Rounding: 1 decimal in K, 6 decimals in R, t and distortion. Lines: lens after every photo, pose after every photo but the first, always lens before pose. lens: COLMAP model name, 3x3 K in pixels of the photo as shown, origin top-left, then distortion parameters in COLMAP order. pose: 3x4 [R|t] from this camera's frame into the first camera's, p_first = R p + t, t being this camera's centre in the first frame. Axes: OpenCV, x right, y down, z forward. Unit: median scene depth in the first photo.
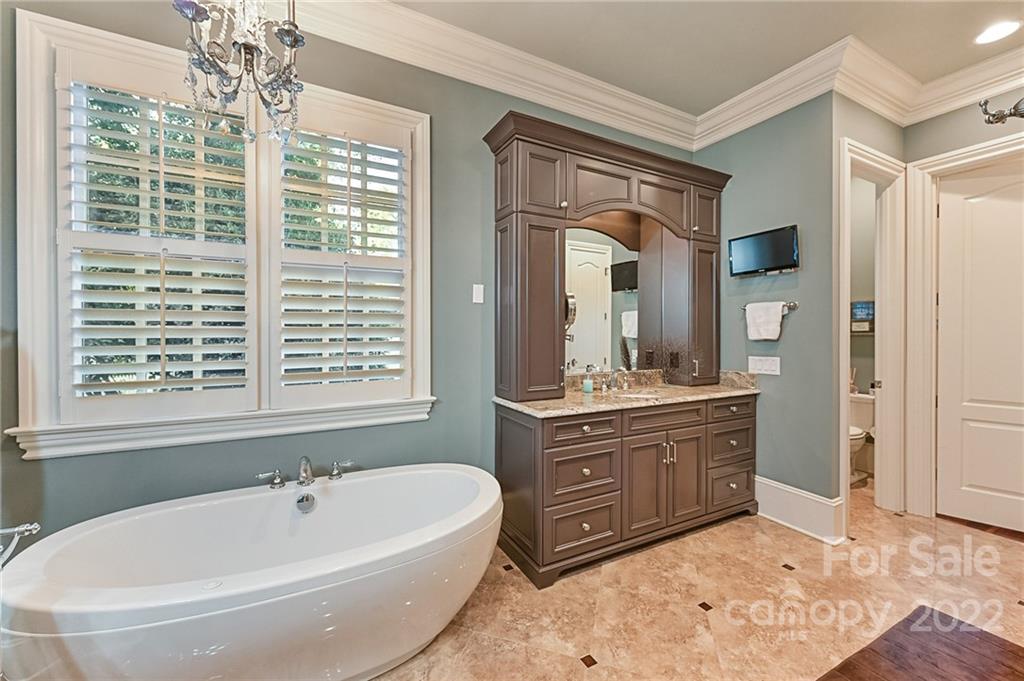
lens RADIAL K [[406.0, 0, 512.6], [0, 406.0, 335.0], [0, 0, 1]] dist [0.006944, -0.000144]
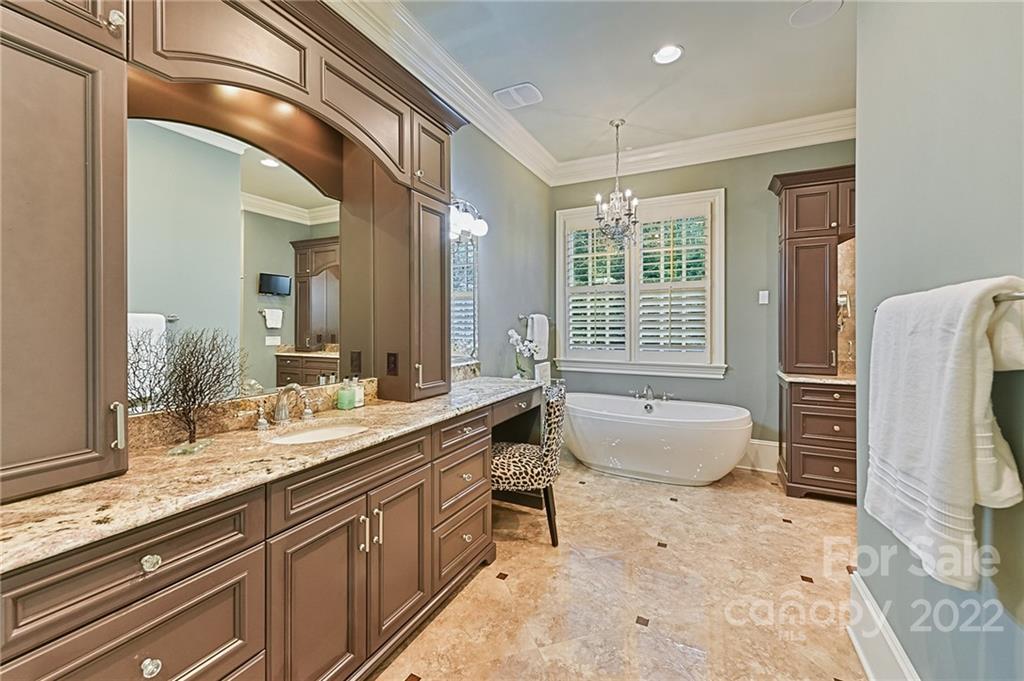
lens RADIAL K [[406.0, 0, 508.1], [0, 406.0, 325.1], [0, 0, 1]] dist [0.006944, -0.000144]
pose [[0.582288, 0.000745, -0.812983, 0.702243], [-0.001444, 0.999999, -0.000118, -0.001777], [0.812982, 0.001243, 0.582288, -0.722678]]
